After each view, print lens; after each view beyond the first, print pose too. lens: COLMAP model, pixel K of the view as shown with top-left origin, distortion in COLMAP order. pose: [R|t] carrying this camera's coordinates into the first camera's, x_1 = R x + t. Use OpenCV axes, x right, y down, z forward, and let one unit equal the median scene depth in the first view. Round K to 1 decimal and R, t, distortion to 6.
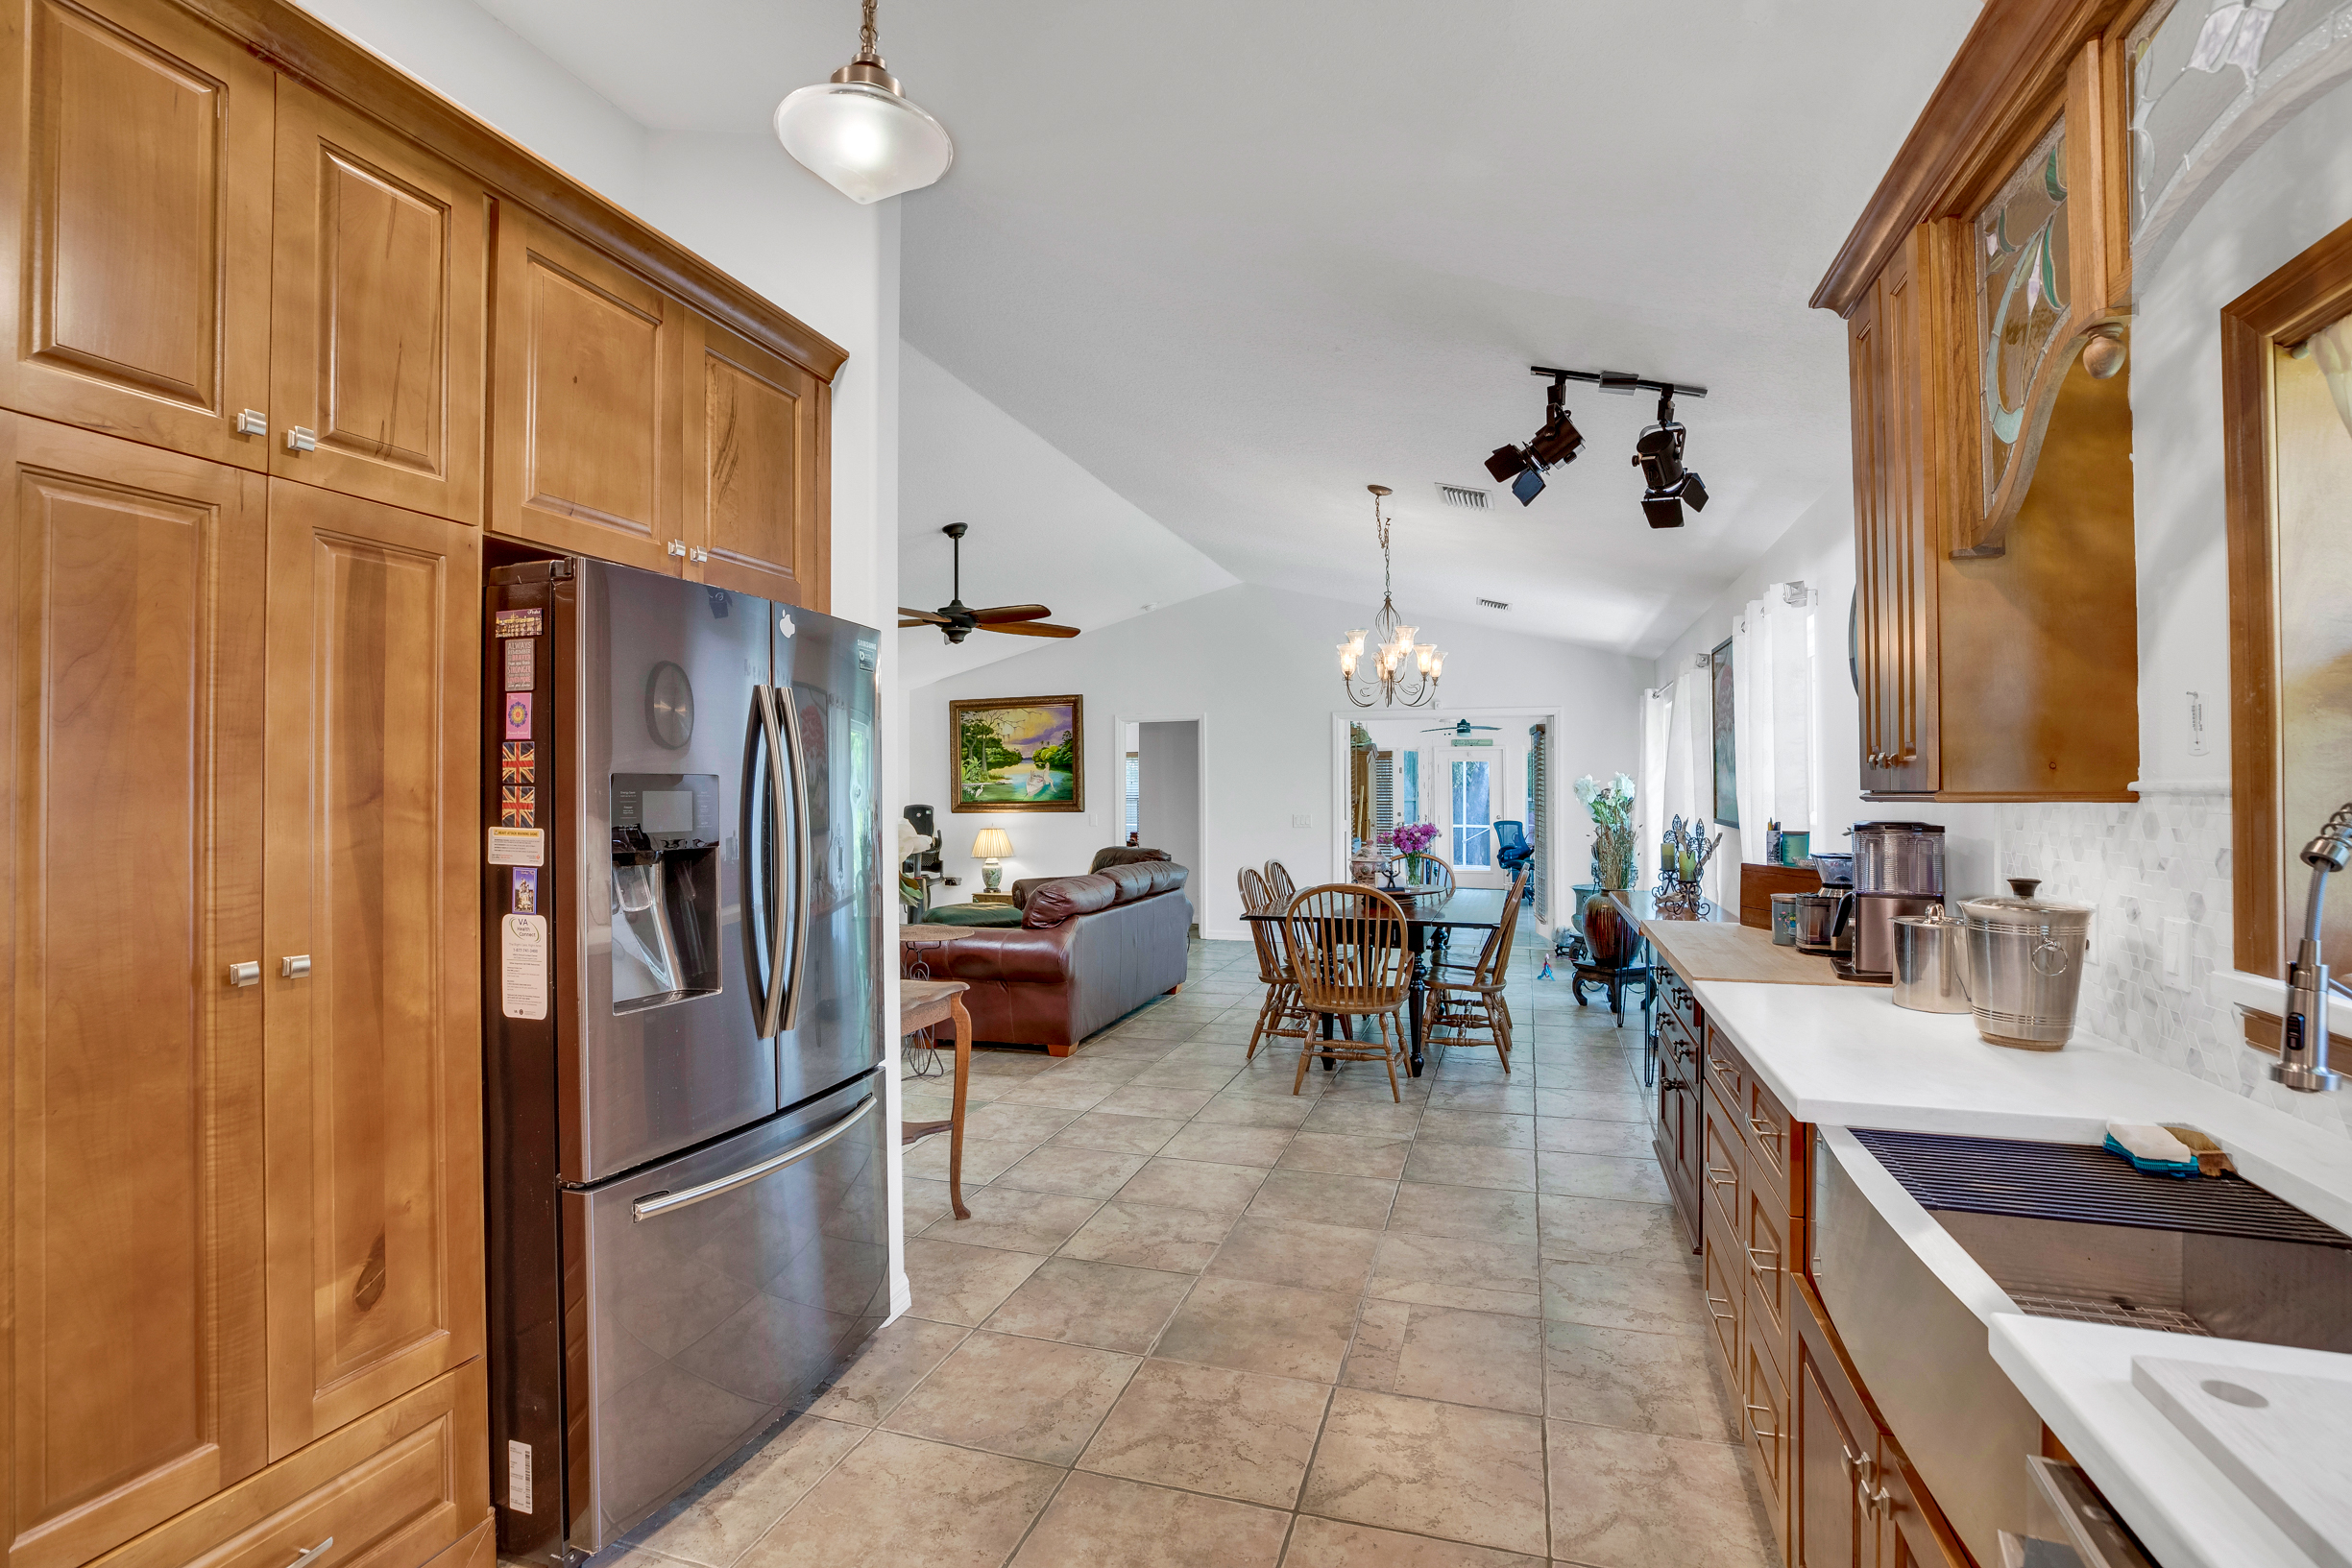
lens RADIAL K [[1081.6, 0, 1182.8], [0, 1081.6, 776.5], [0, 0, 1]] dist [-0.037271, 0.008707]
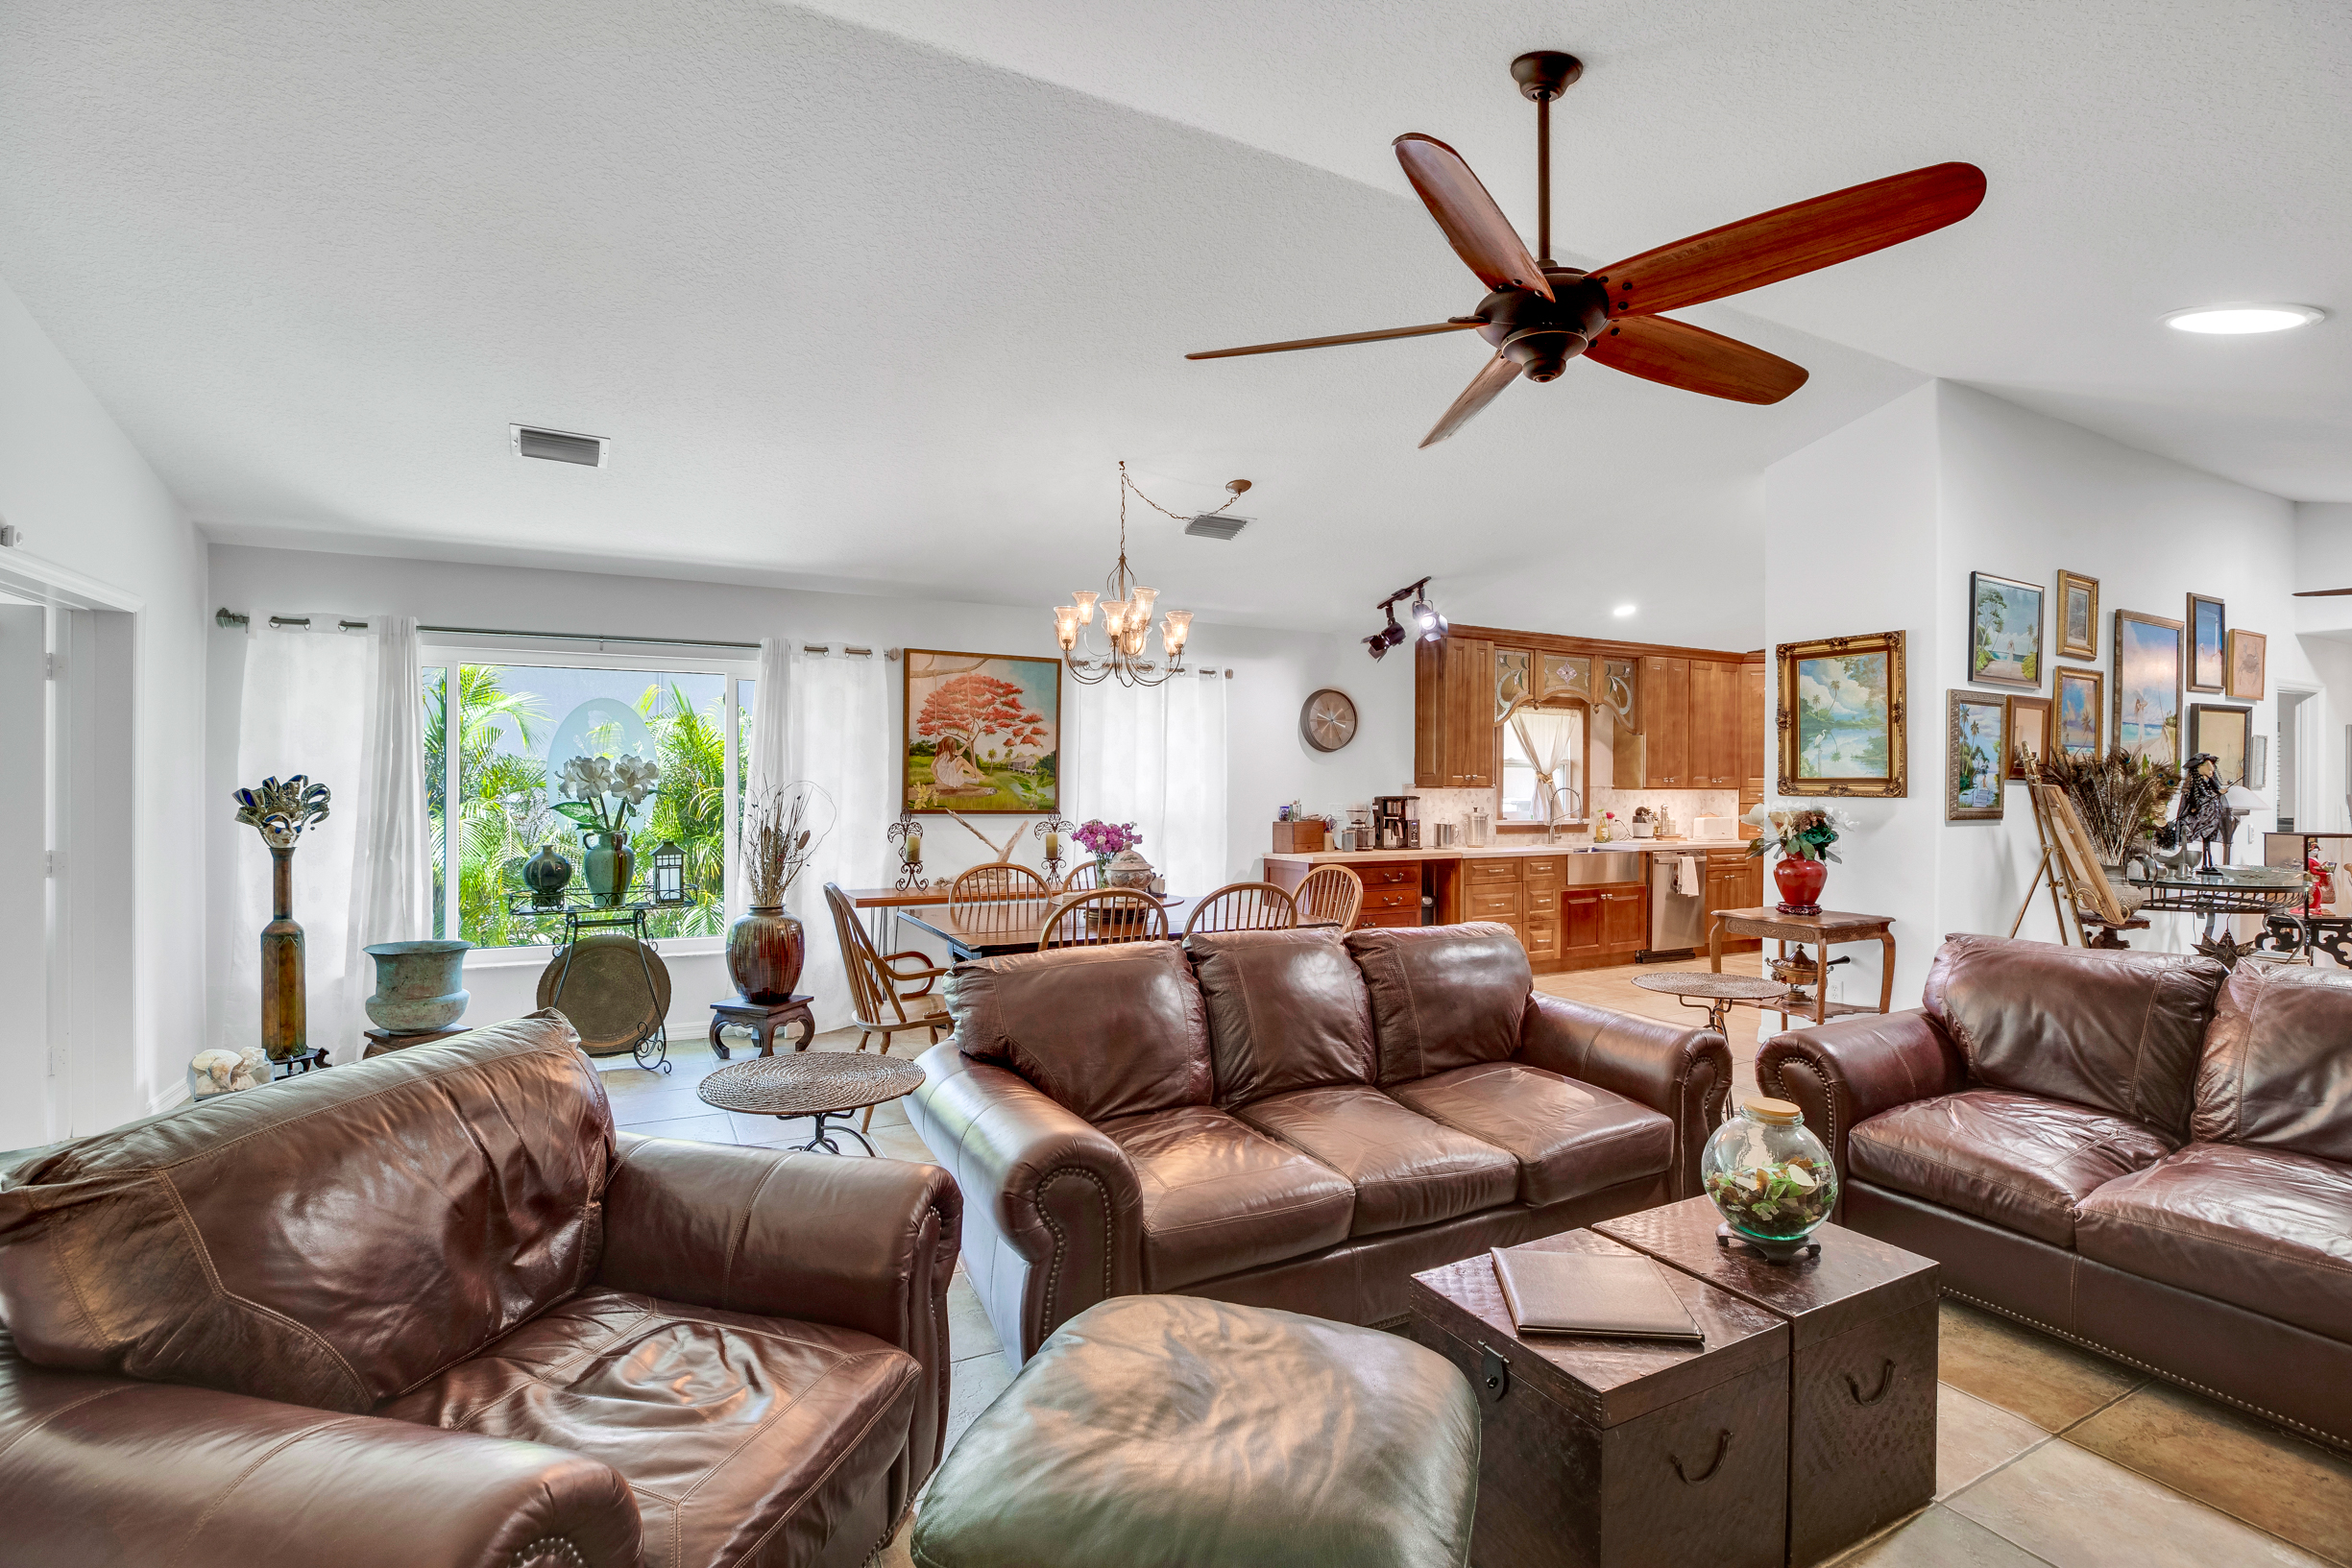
lens RADIAL K [[1081.6, 0, 1191.7], [0, 1081.6, 784.7], [0, 0, 1]] dist [-0.037271, 0.008707]
pose [[-0.714181, -0.002593, 0.699956, -0.496629], [-0.012775, 0.999875, -0.009331, 0.023577], [-0.699845, -0.015606, -0.714125, 1.758322]]
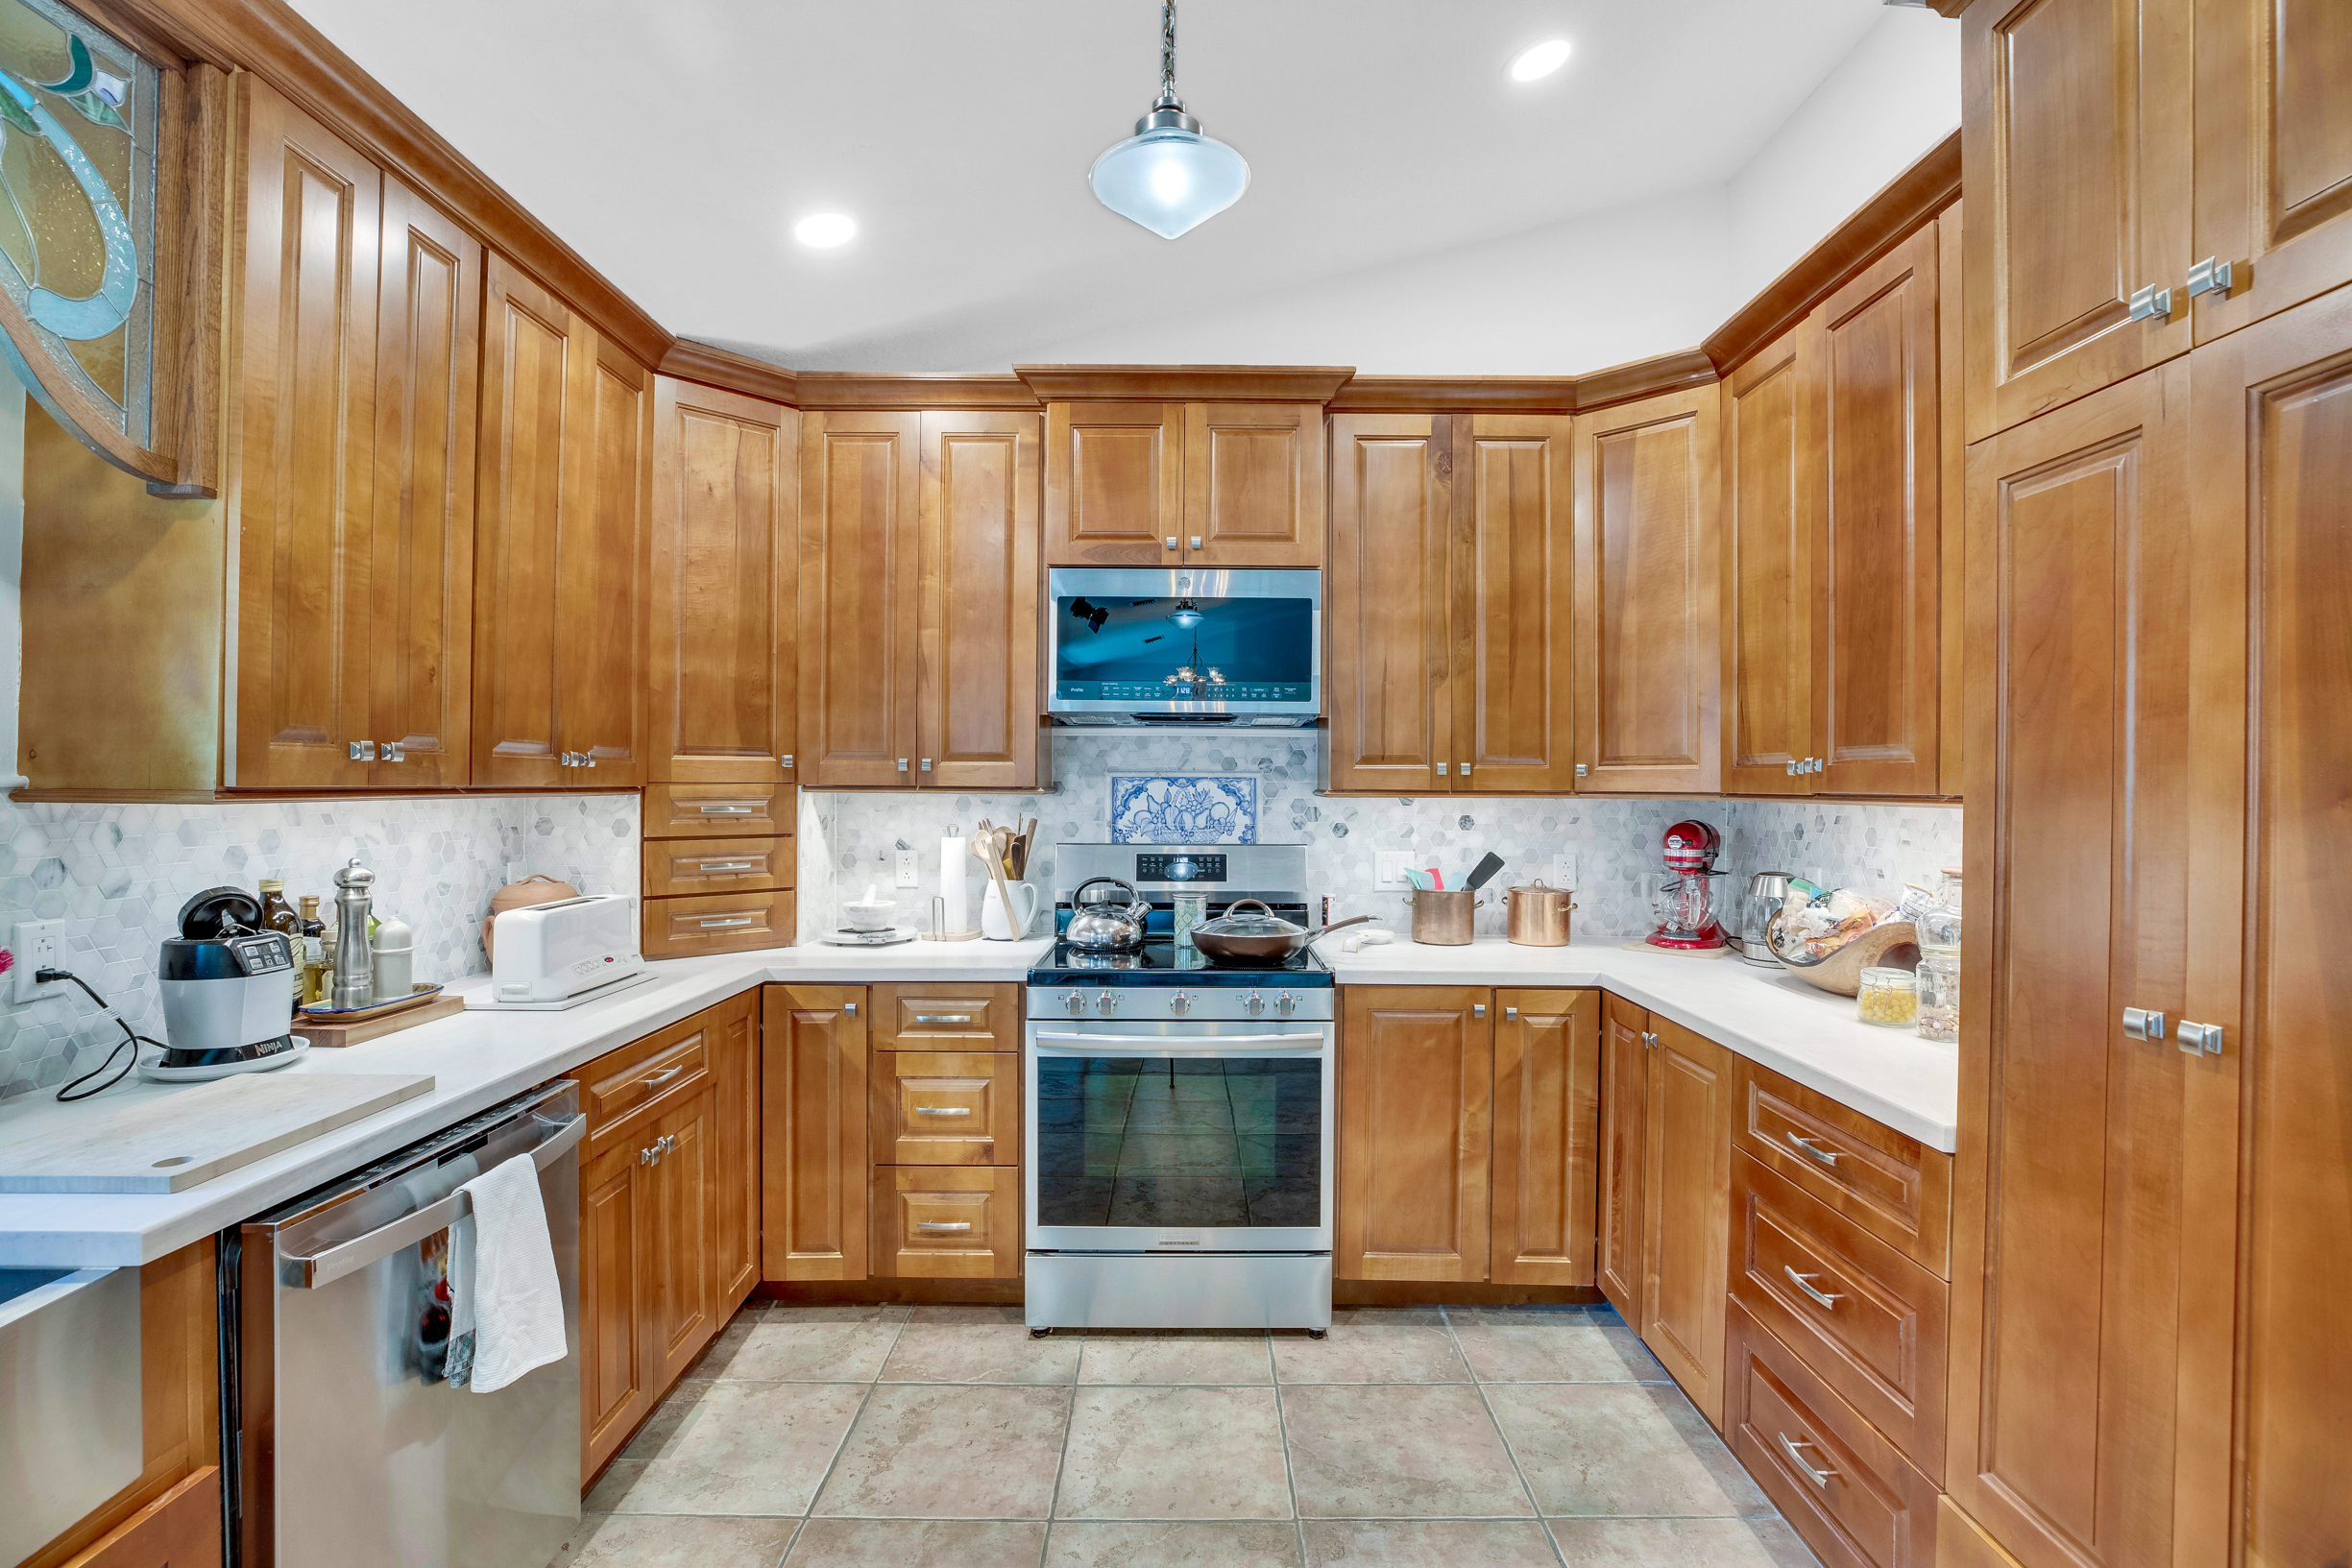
lens RADIAL K [[1081.6, 0, 1175.8], [0, 1081.6, 786.7], [0, 0, 1]] dist [-0.037271, 0.008707]
pose [[-0.956493, -0.000918, -0.291755, 0.003013], [0.001154, 0.999975, -0.006928, 0.004193], [0.291754, -0.006963, -0.956468, 0.430780]]
